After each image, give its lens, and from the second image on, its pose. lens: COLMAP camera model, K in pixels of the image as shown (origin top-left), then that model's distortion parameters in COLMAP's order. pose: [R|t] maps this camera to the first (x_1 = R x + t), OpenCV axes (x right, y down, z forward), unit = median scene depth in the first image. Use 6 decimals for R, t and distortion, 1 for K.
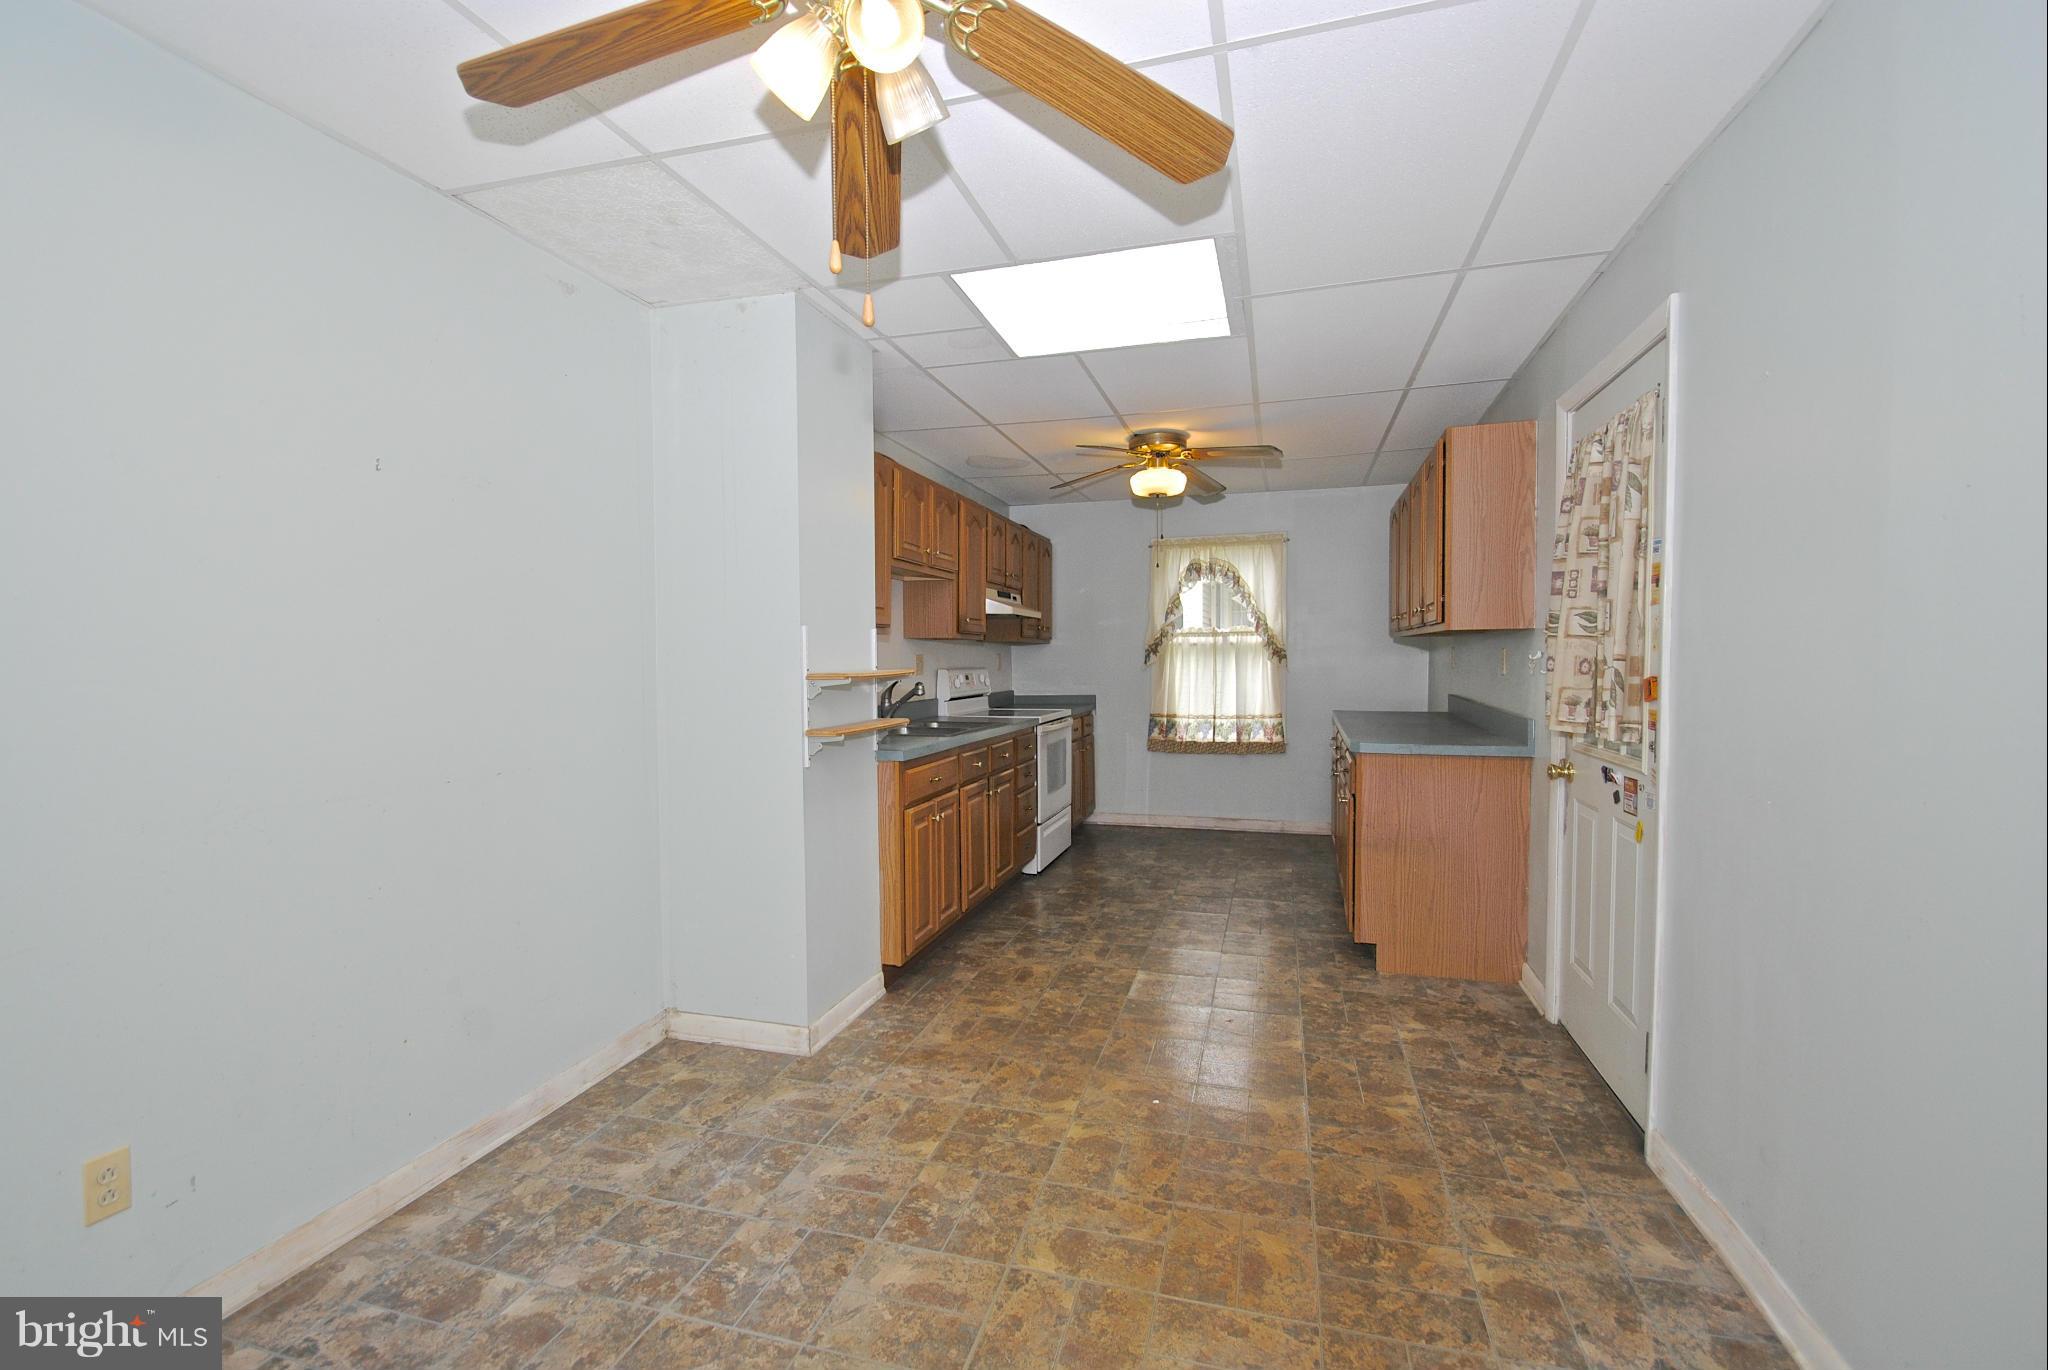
lens RADIAL K [[897.8, 0, 1014.8], [0, 897.8, 693.2], [0, 0, 1]] dist [0.002900, -0.010751]
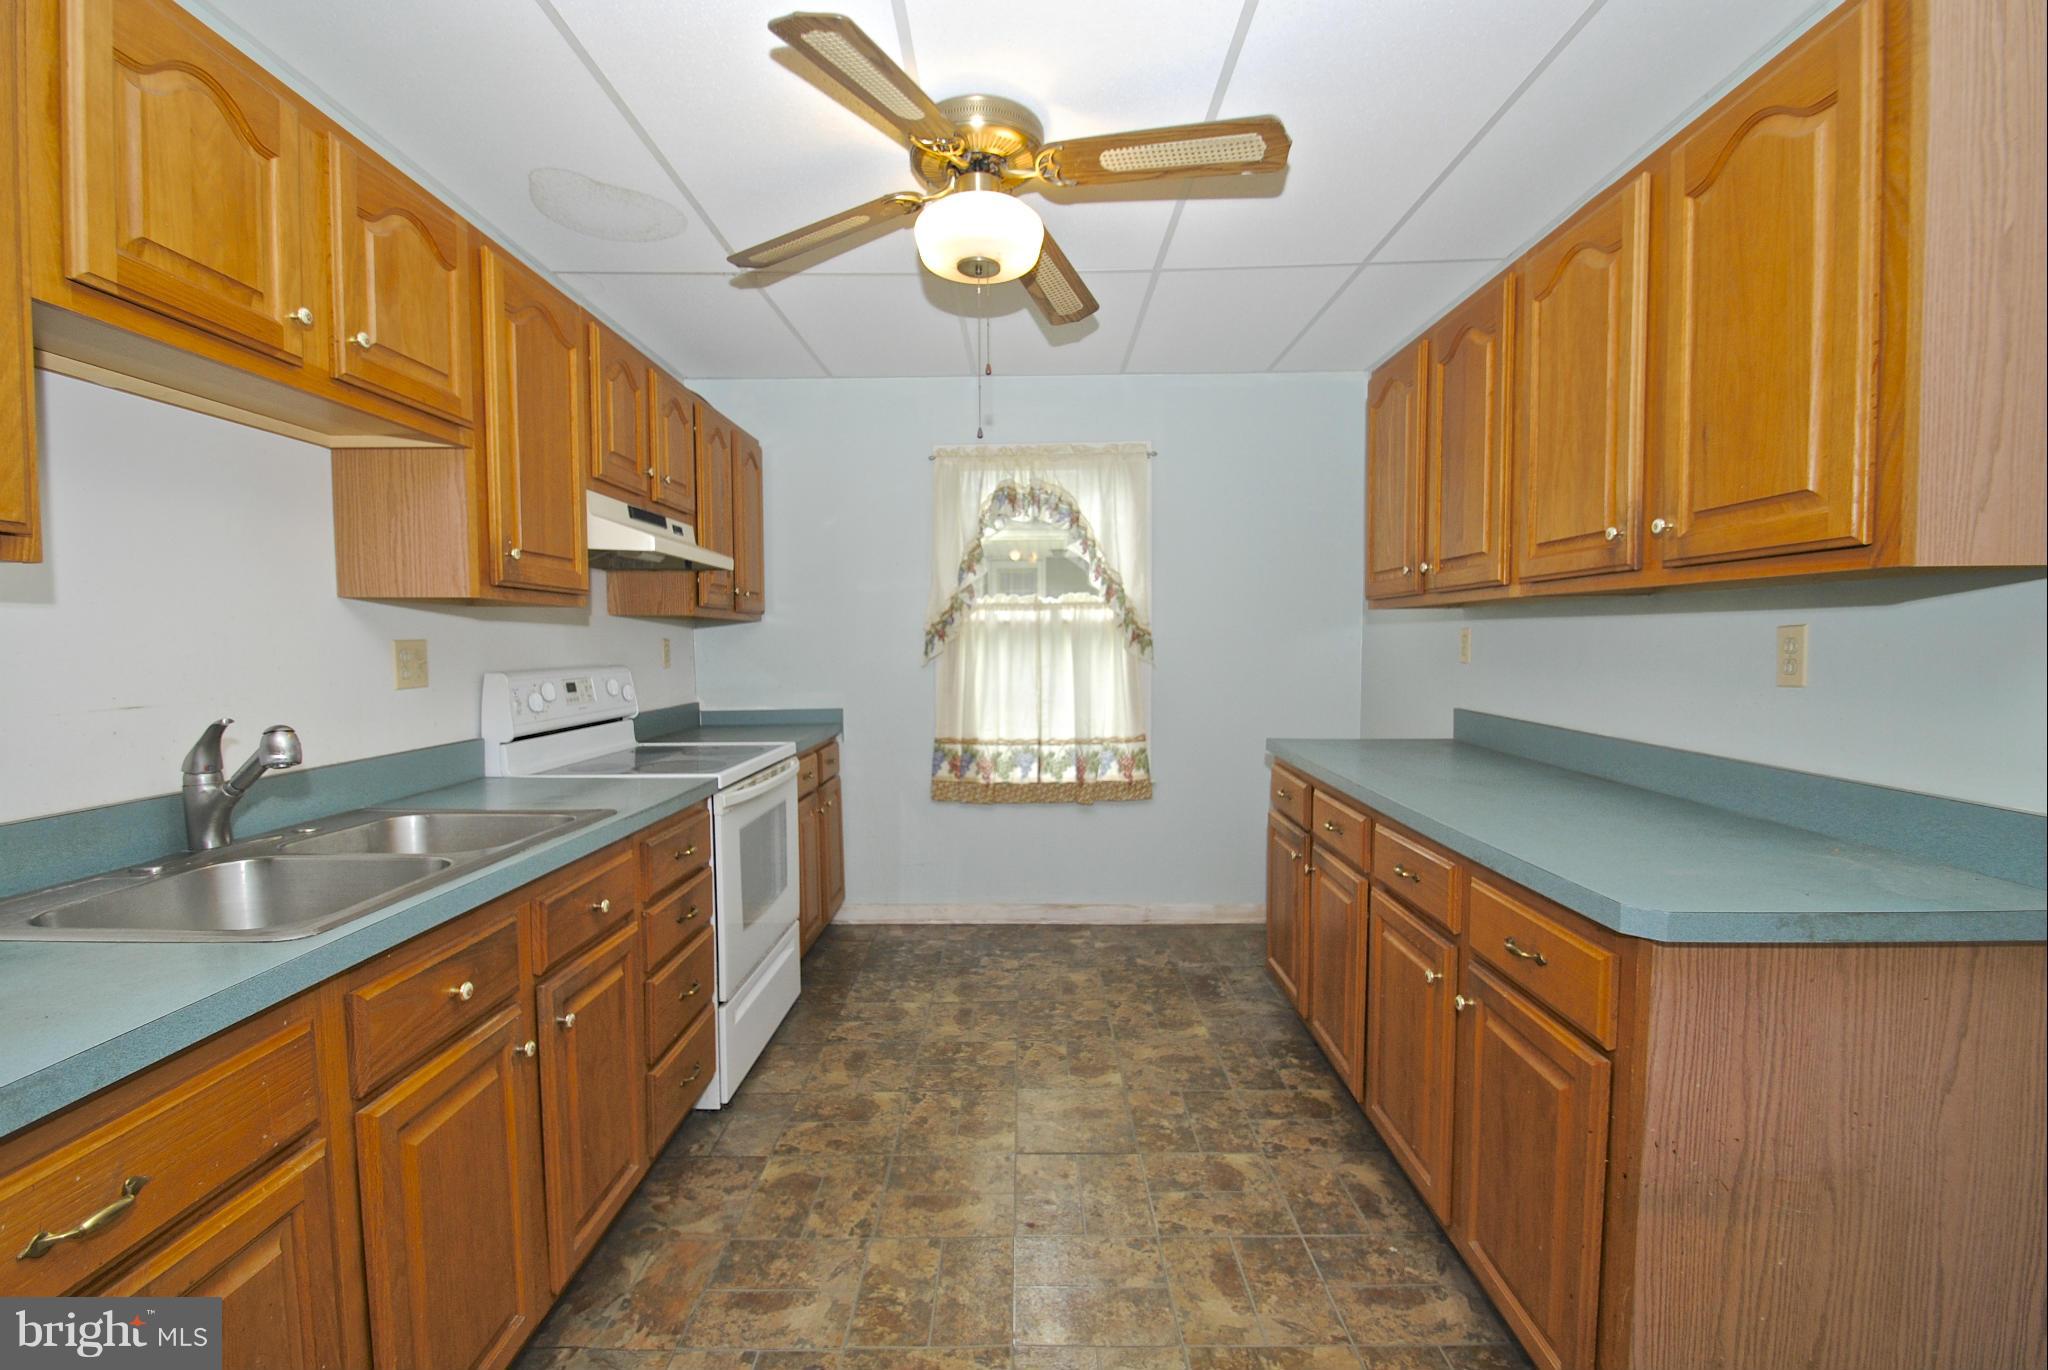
lens RADIAL K [[897.8, 0, 1004.8], [0, 897.8, 706.7], [0, 0, 1]] dist [0.002900, -0.010751]
pose [[0.964750, -0.018960, 0.262485, 0.040185], [0.010927, 0.999427, 0.032031, -0.017927], [-0.262942, -0.028034, 0.964404, 0.424786]]
